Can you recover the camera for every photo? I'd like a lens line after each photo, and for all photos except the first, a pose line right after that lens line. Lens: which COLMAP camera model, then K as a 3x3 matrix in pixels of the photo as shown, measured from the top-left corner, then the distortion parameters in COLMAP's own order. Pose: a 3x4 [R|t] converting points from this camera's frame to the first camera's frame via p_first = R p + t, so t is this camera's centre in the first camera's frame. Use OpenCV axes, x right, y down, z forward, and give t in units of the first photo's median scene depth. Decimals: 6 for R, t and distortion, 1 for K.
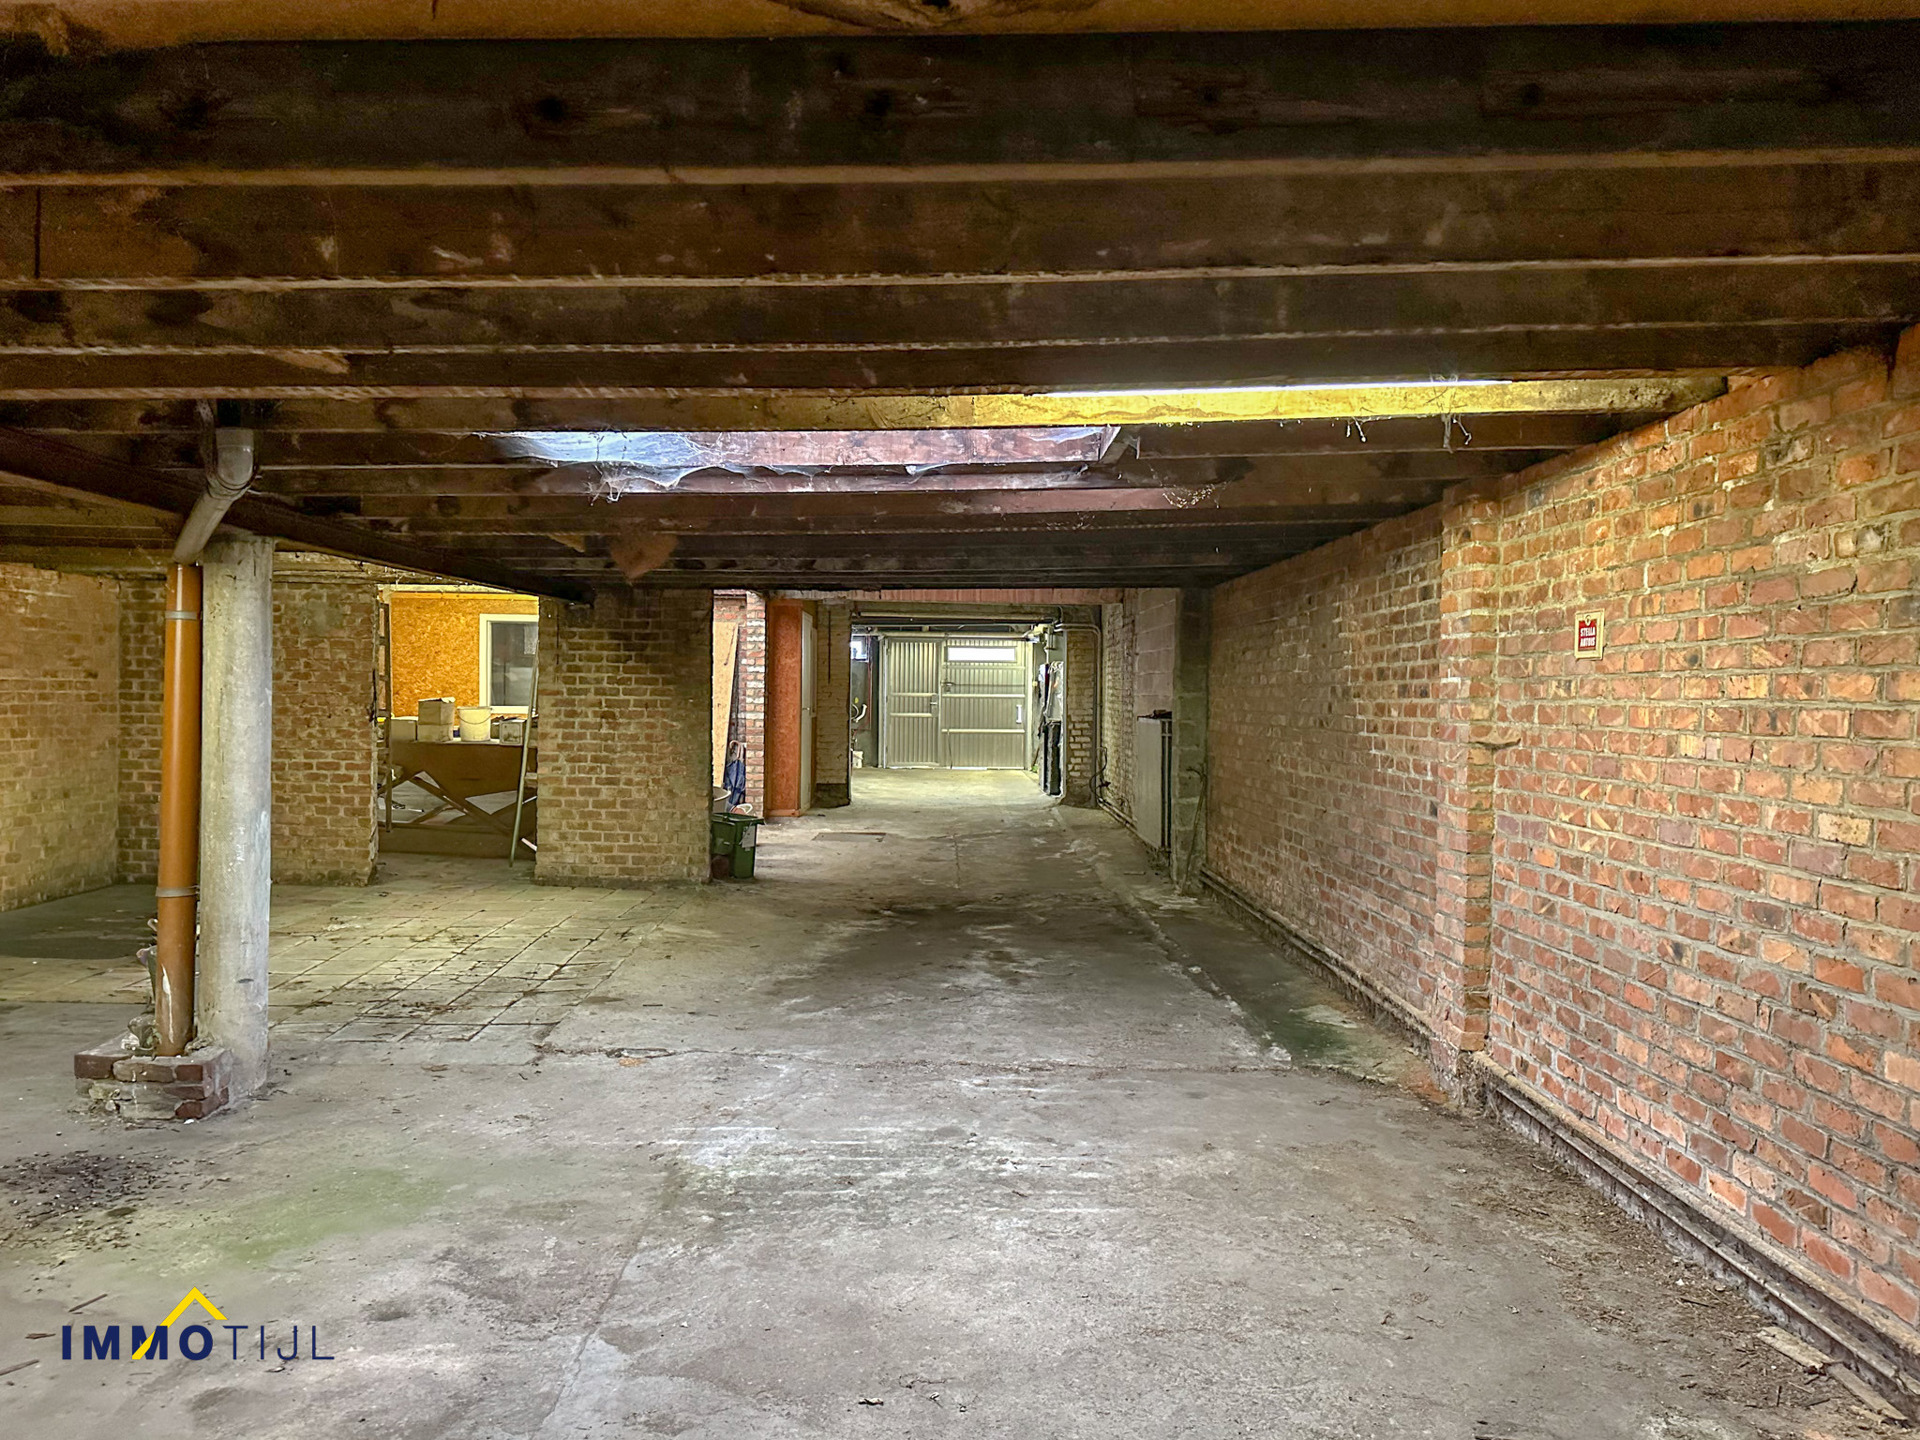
lens RADIAL K [[1351.8, 0, 949.1], [0, 1351.8, 693.5], [0, 0, 1]] dist [0.142915, -0.203893]
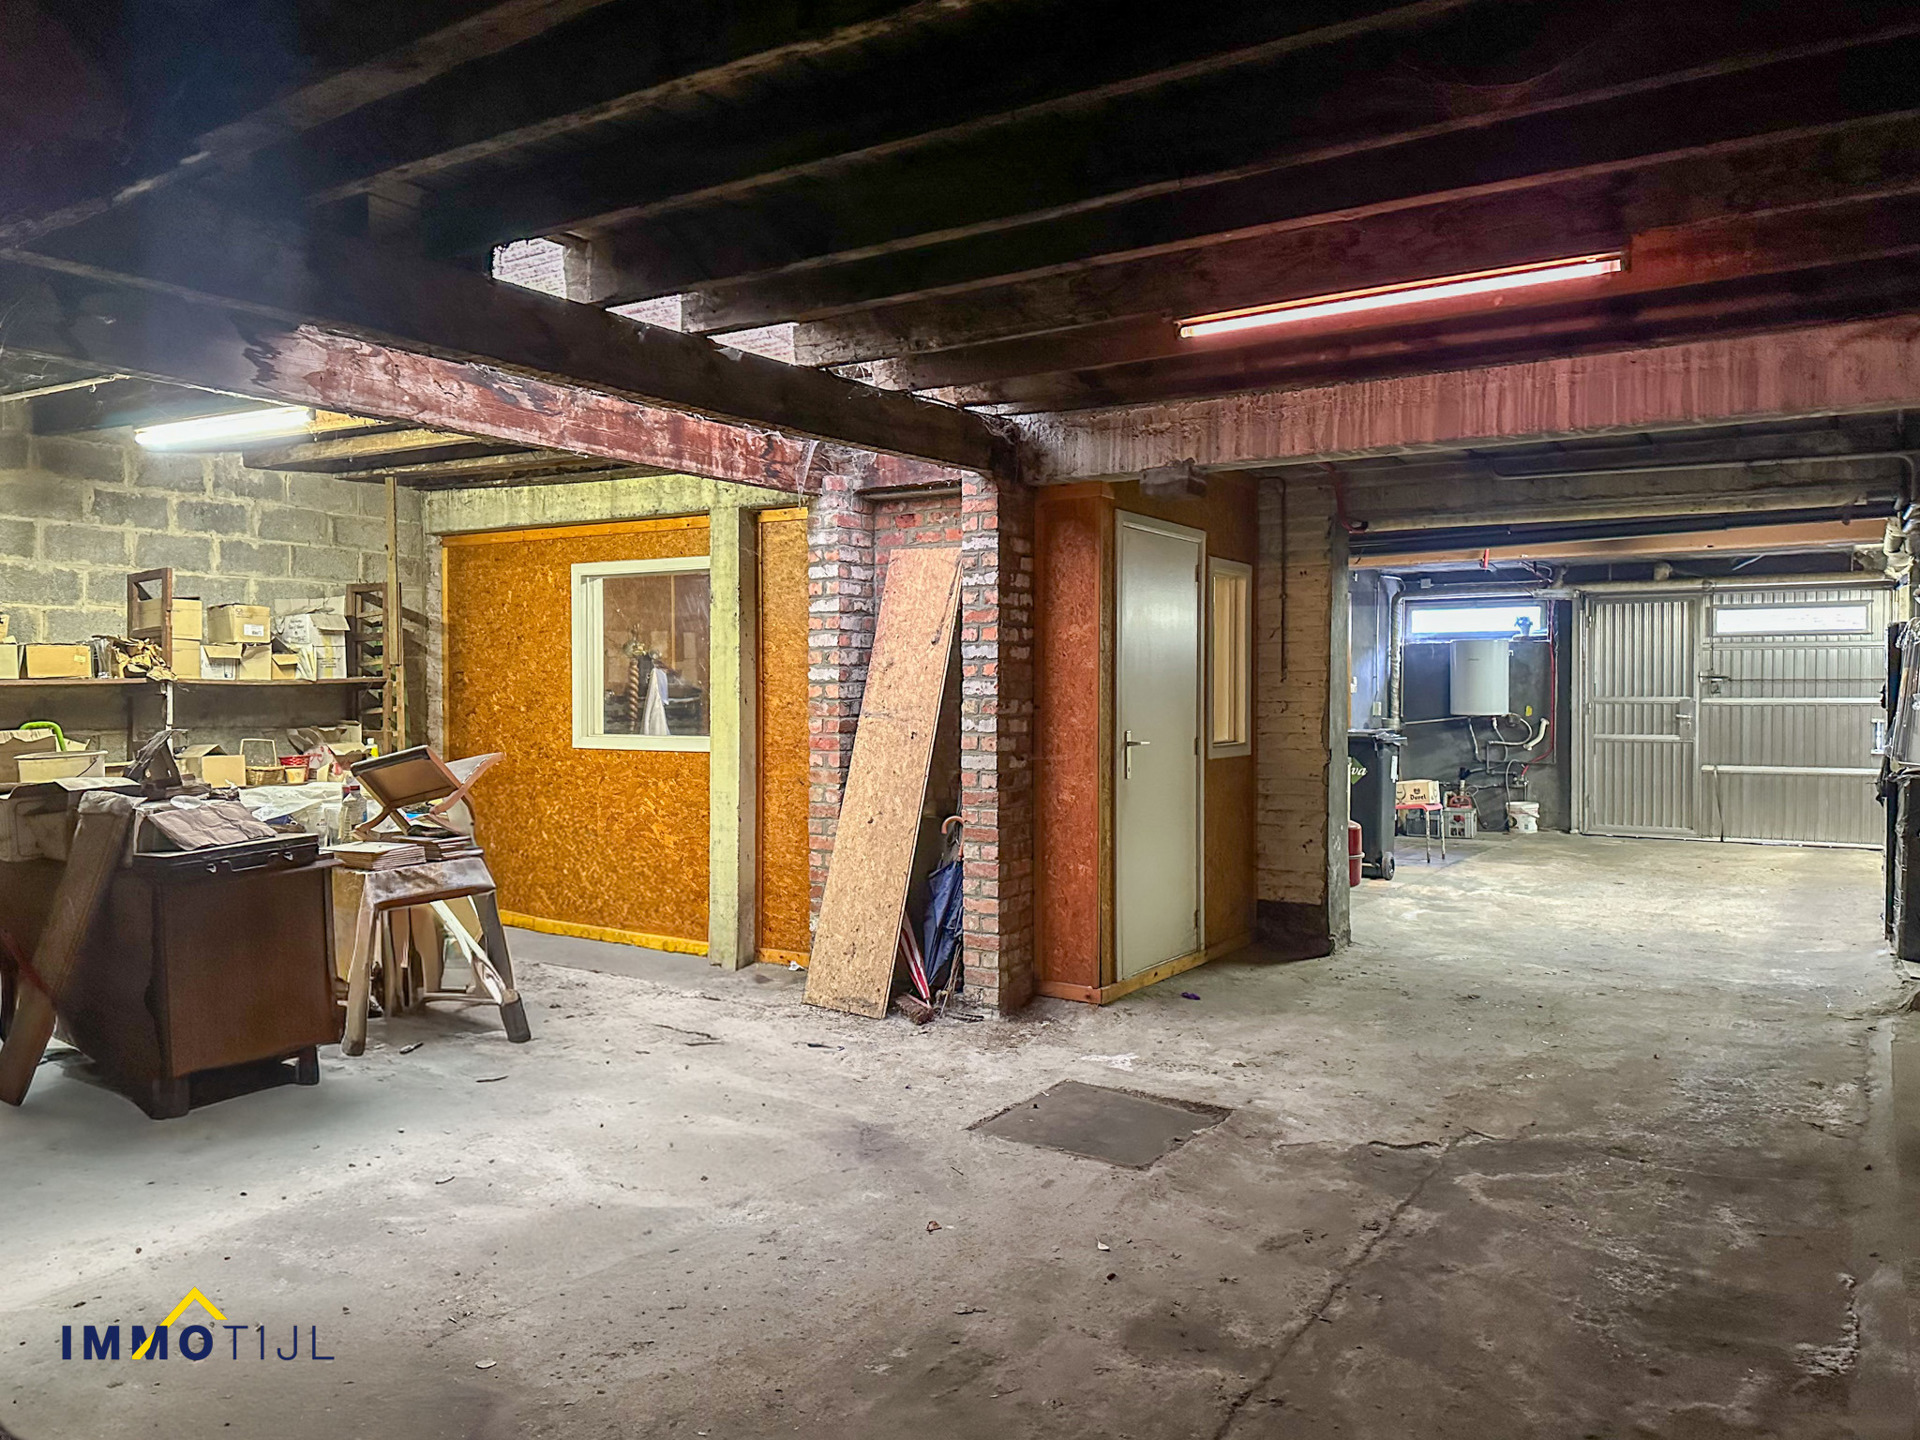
lens RADIAL K [[1351.8, 0, 949.1], [0, 1351.8, 693.5], [0, 0, 1]] dist [0.142915, -0.203893]
pose [[0.829837, -0.010797, -0.557901, 0.246289], [0.009752, 0.999941, -0.004847, -0.008051], [0.557920, -0.001418, 0.829894, 1.854852]]
